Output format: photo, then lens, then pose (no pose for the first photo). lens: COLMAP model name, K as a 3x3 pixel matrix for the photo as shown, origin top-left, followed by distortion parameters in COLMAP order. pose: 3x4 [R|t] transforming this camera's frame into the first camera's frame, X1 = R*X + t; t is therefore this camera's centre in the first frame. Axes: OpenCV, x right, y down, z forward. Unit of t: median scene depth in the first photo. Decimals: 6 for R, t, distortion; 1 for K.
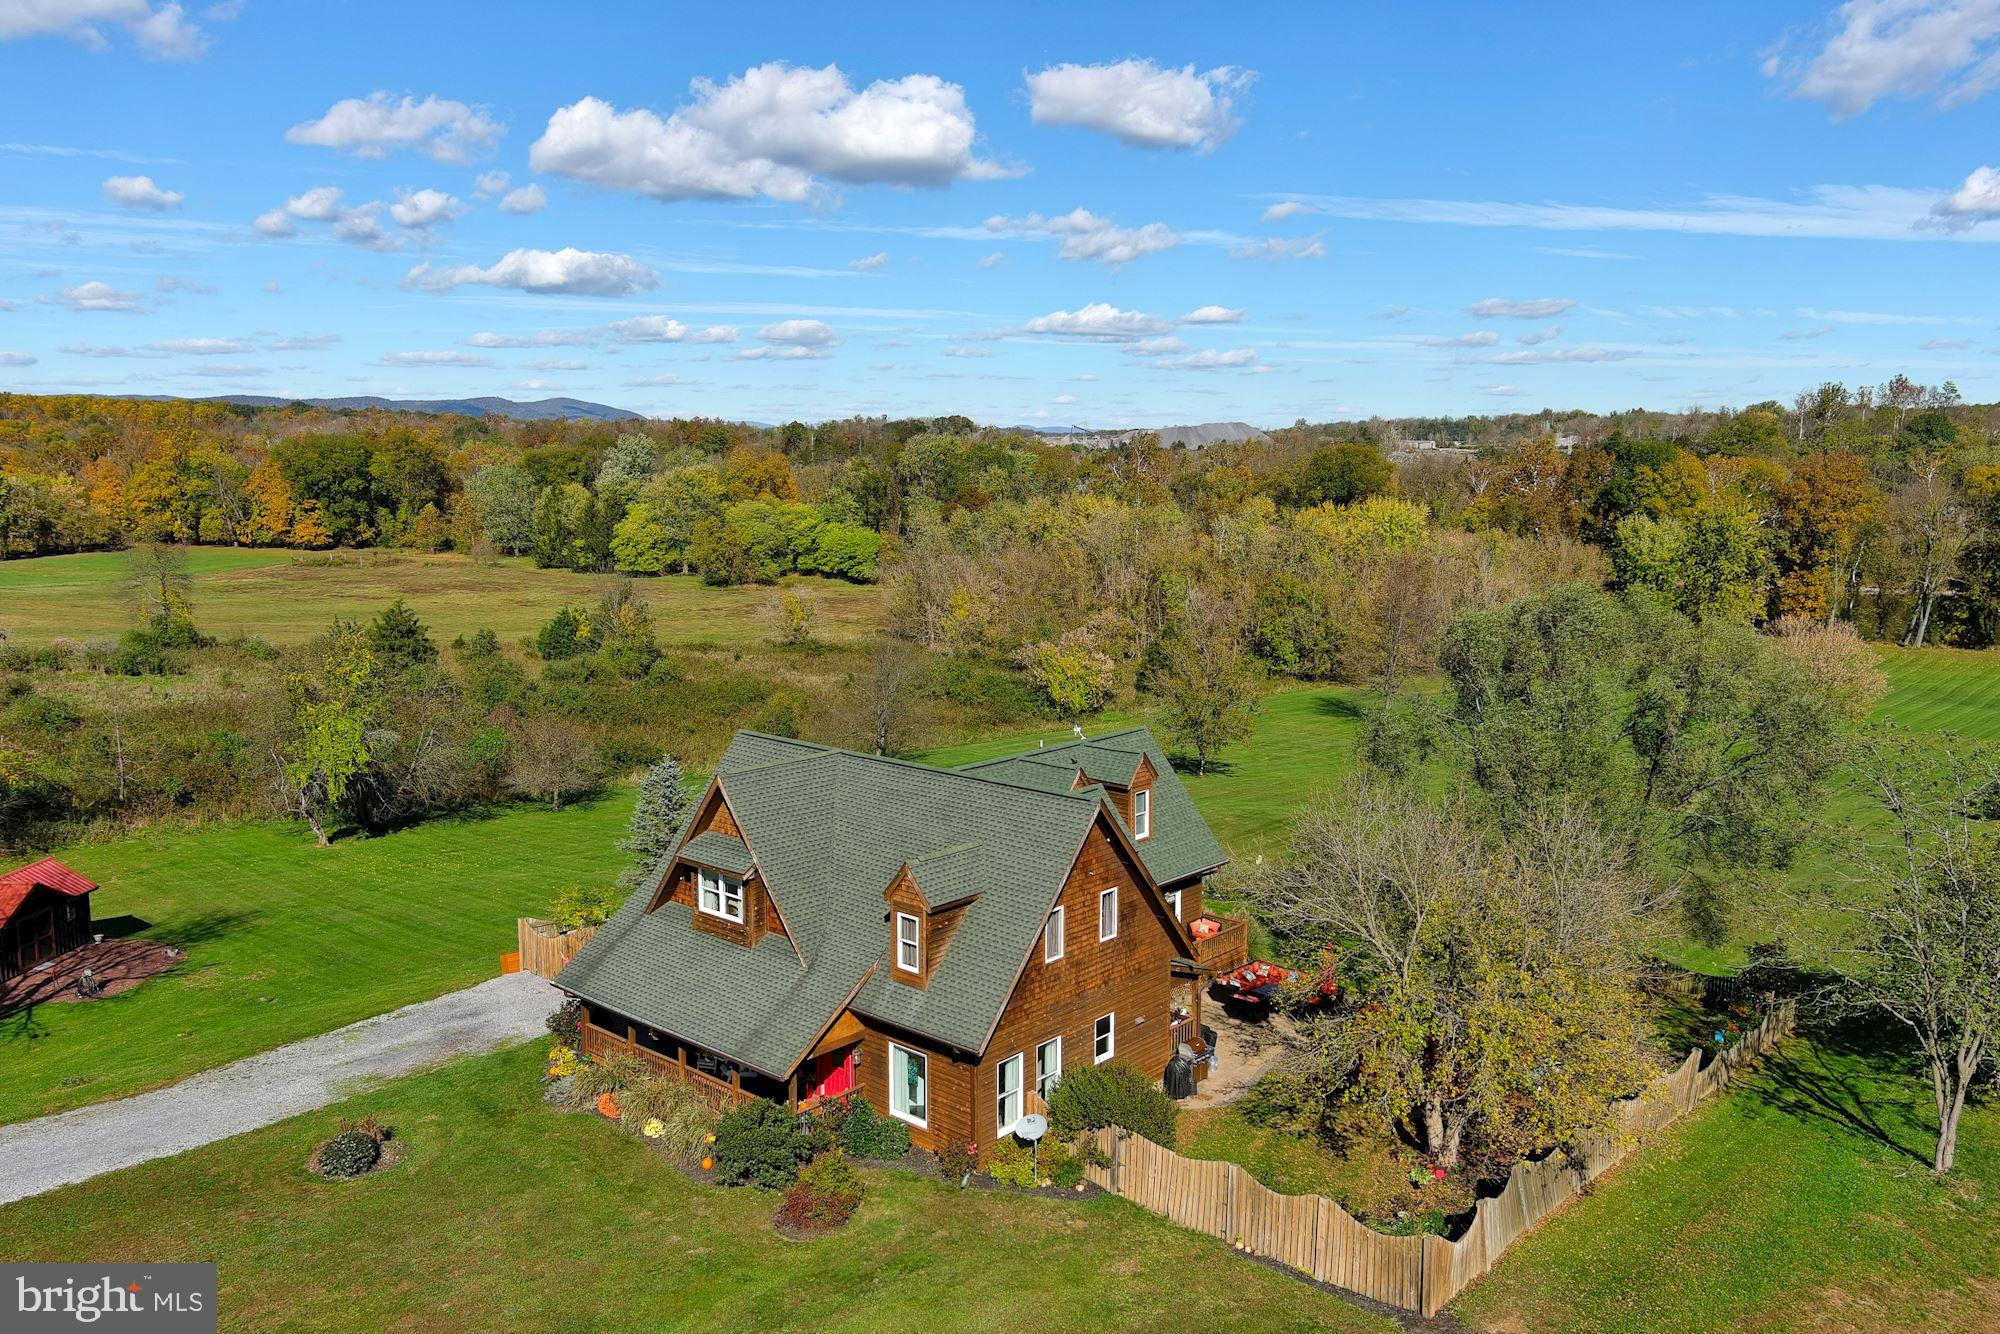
lens RADIAL K [[1550.9, 0, 1001.2], [0, 1550.9, 676.6], [0, 0, 1]] dist [0.028266, -0.014379]
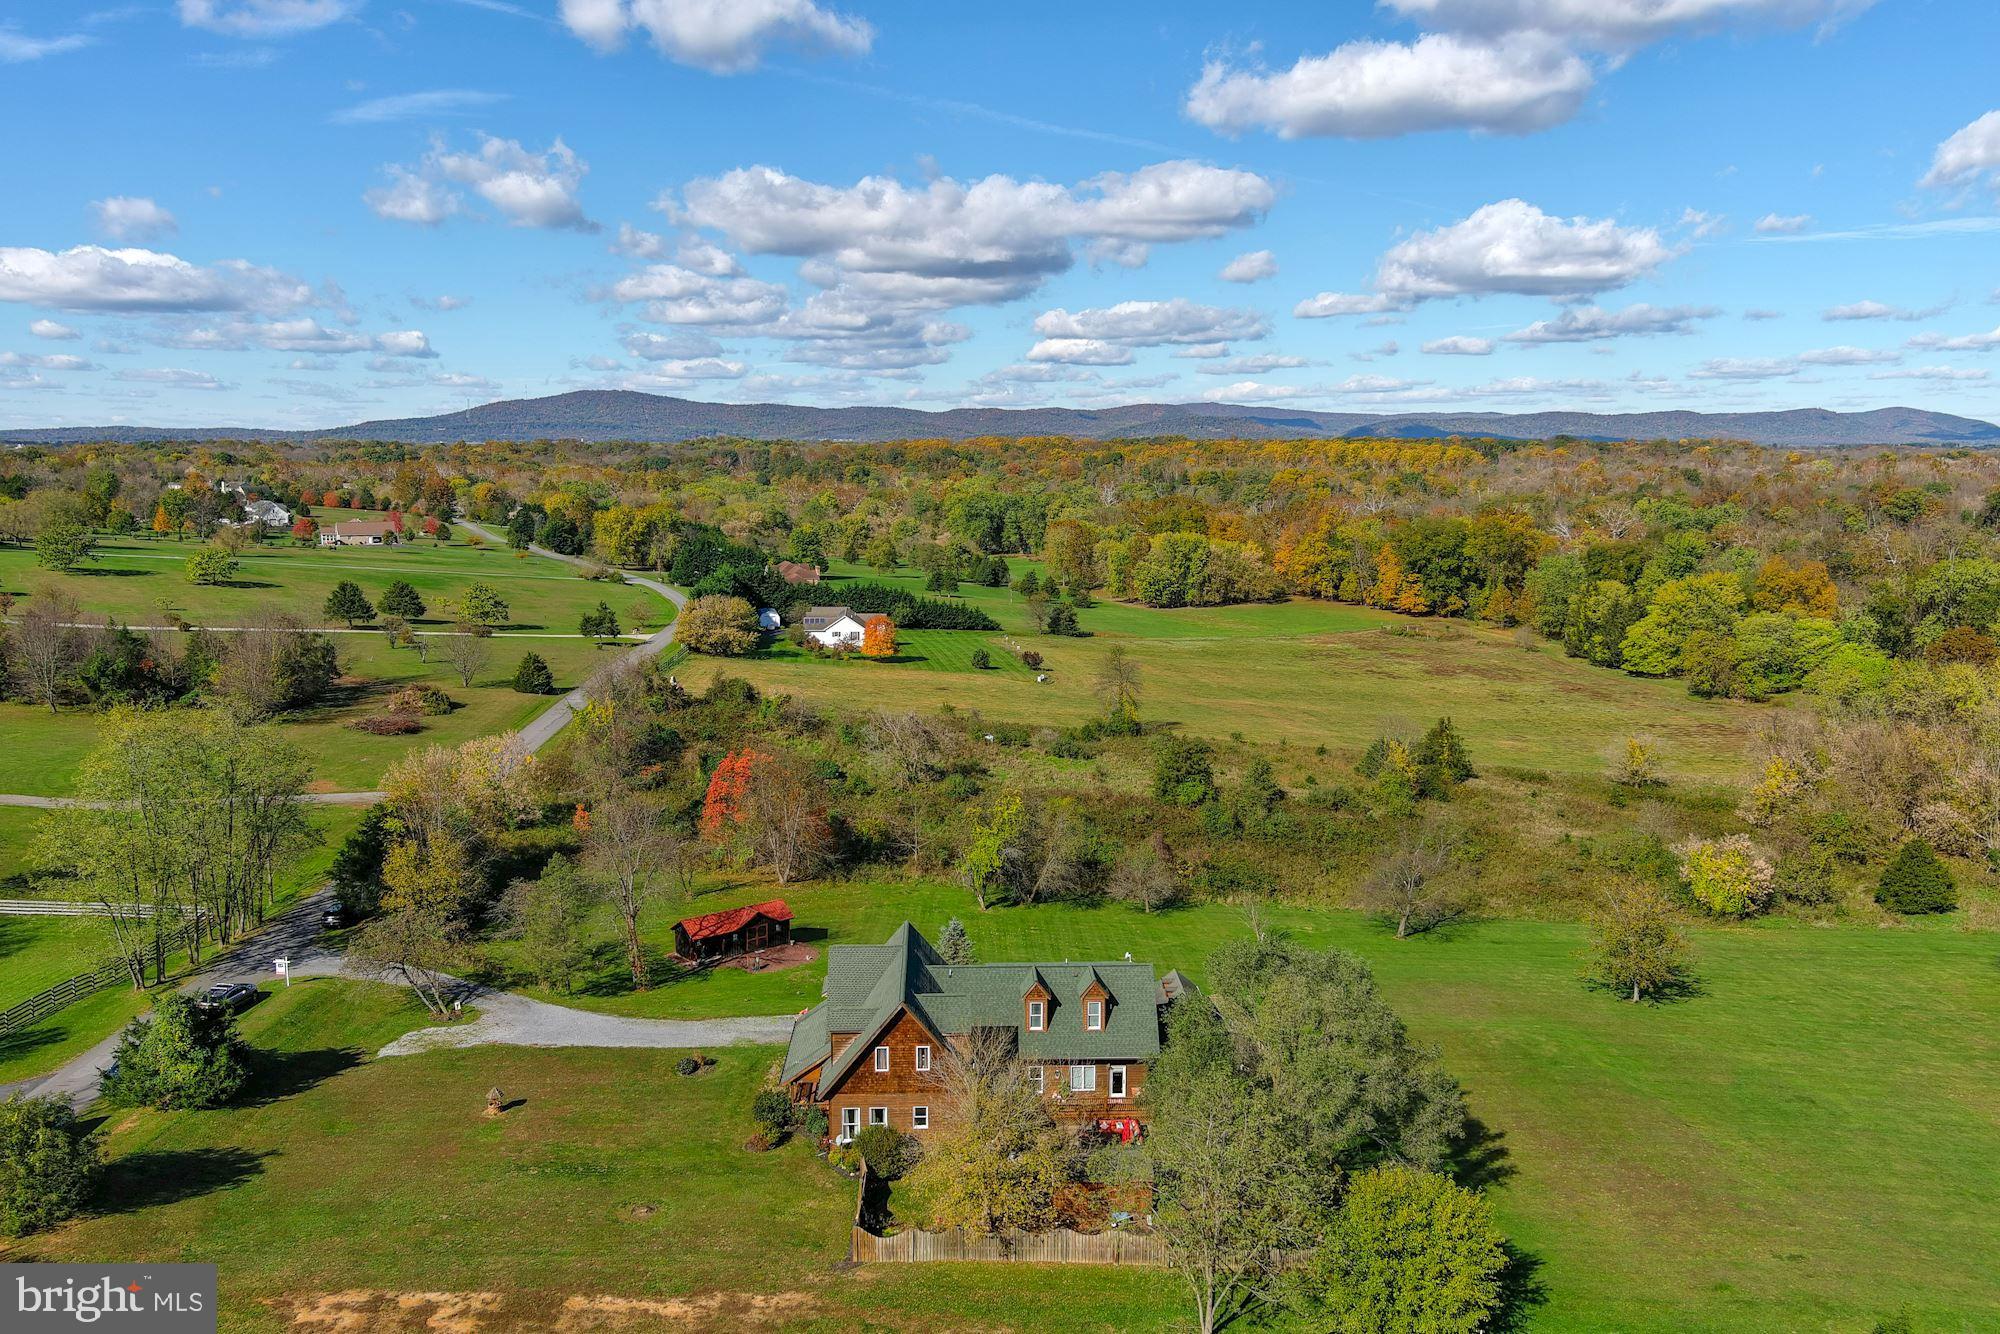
lens RADIAL K [[1550.9, 0, 994.8], [0, 1550.9, 674.2], [0, 0, 1]] dist [0.028266, -0.014379]
pose [[0.697432, 0.106169, -0.708743, 0.210467], [-0.110354, 0.993080, 0.040170, -0.060746], [0.708104, 0.050197, 0.704322, -0.055218]]
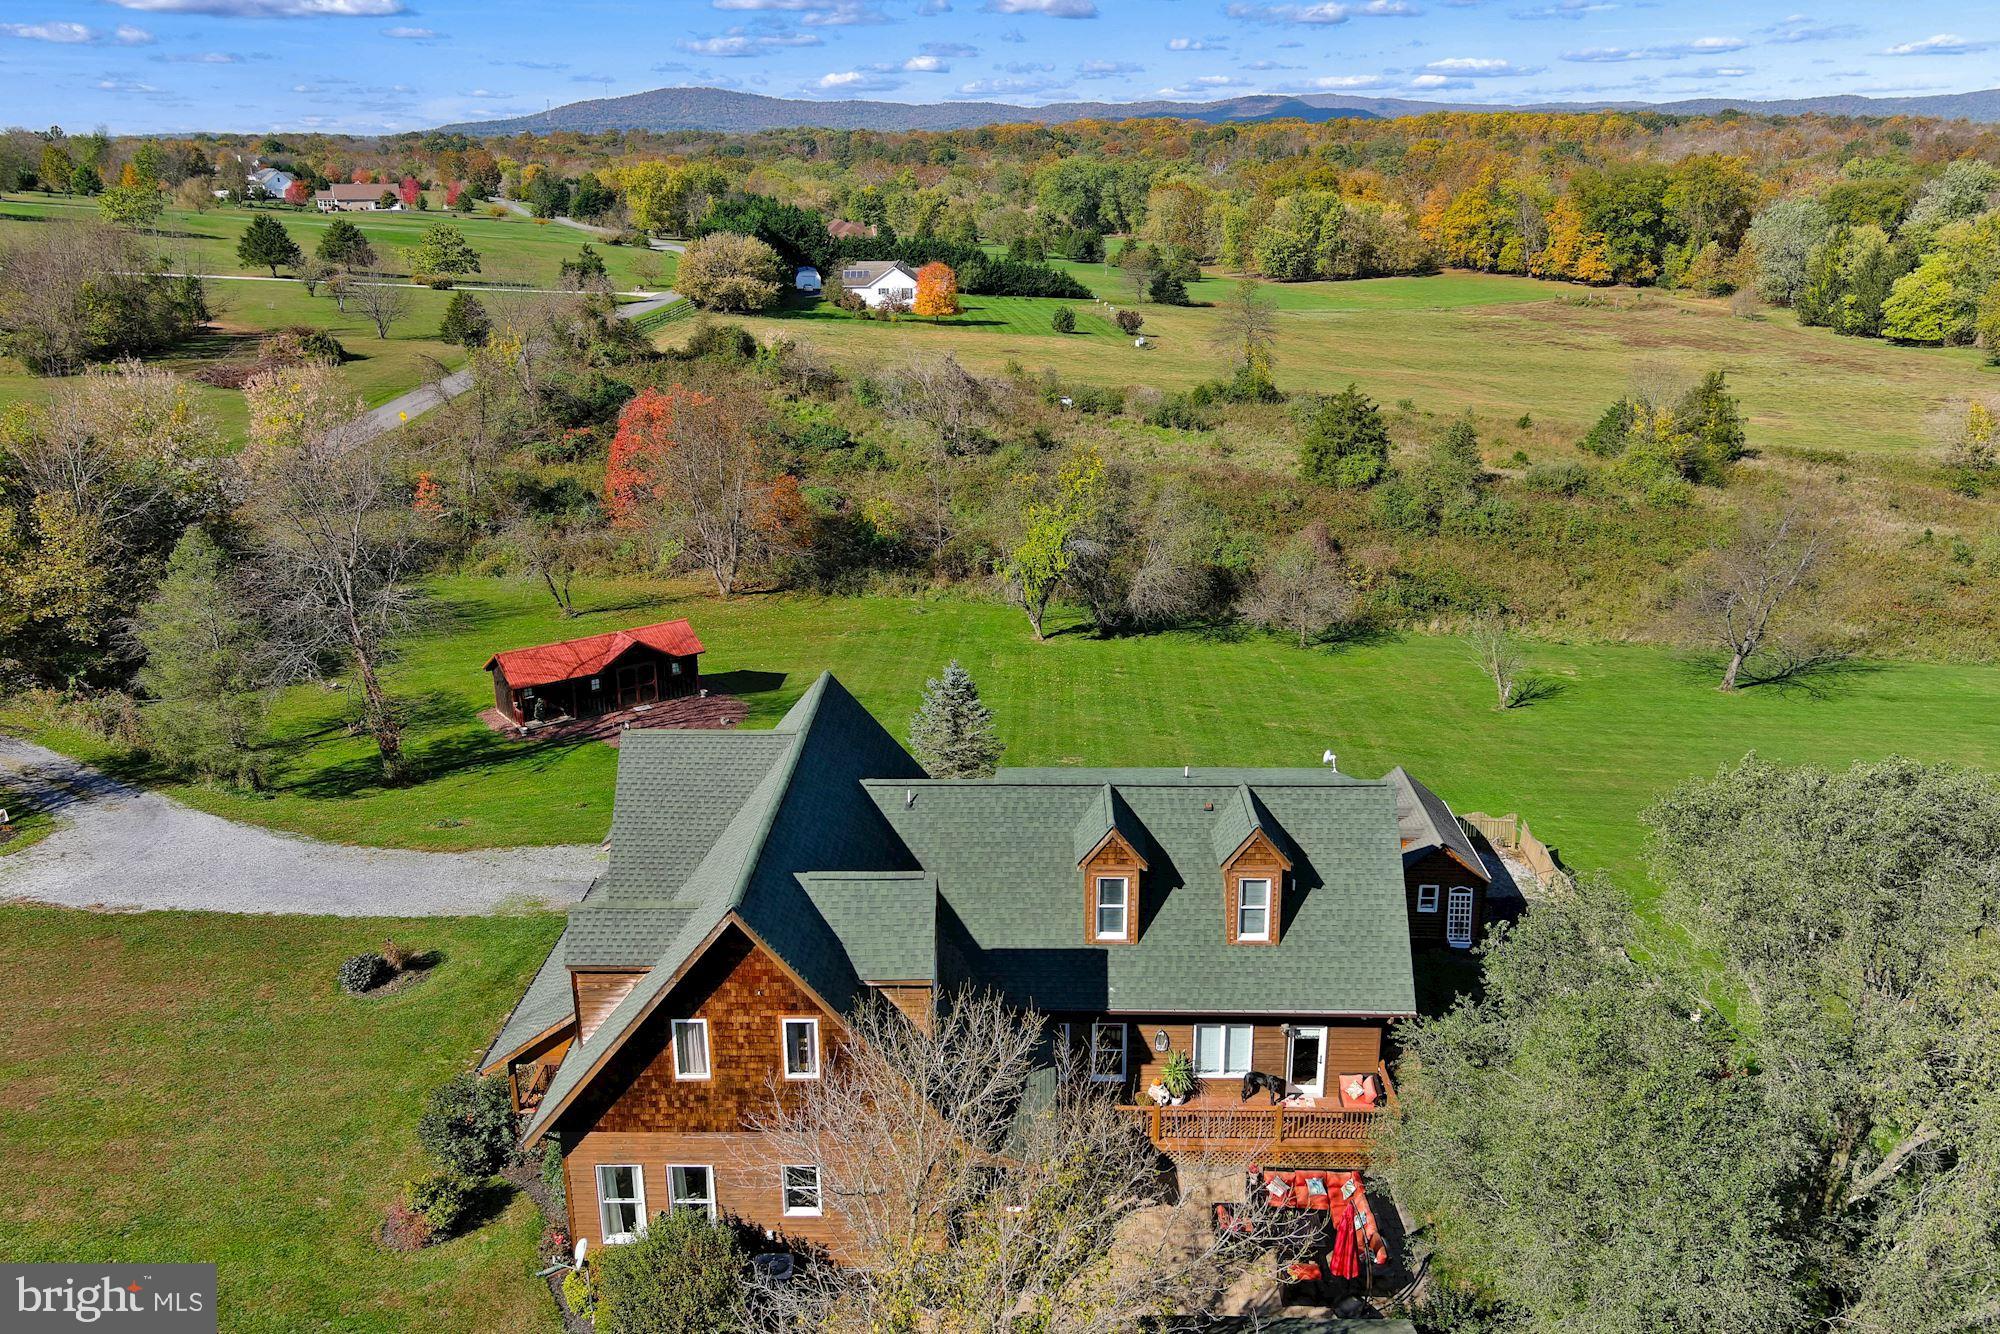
lens RADIAL K [[1550.9, 0, 1008.5], [0, 1550.9, 675.7], [0, 0, 1]] dist [0.028266, -0.014379]
pose [[0.658444, 0.238440, -0.713861, 0.087301], [-0.108732, 0.968676, 0.223260, -0.028193], [0.744734, -0.069385, 0.663745, 0.079802]]
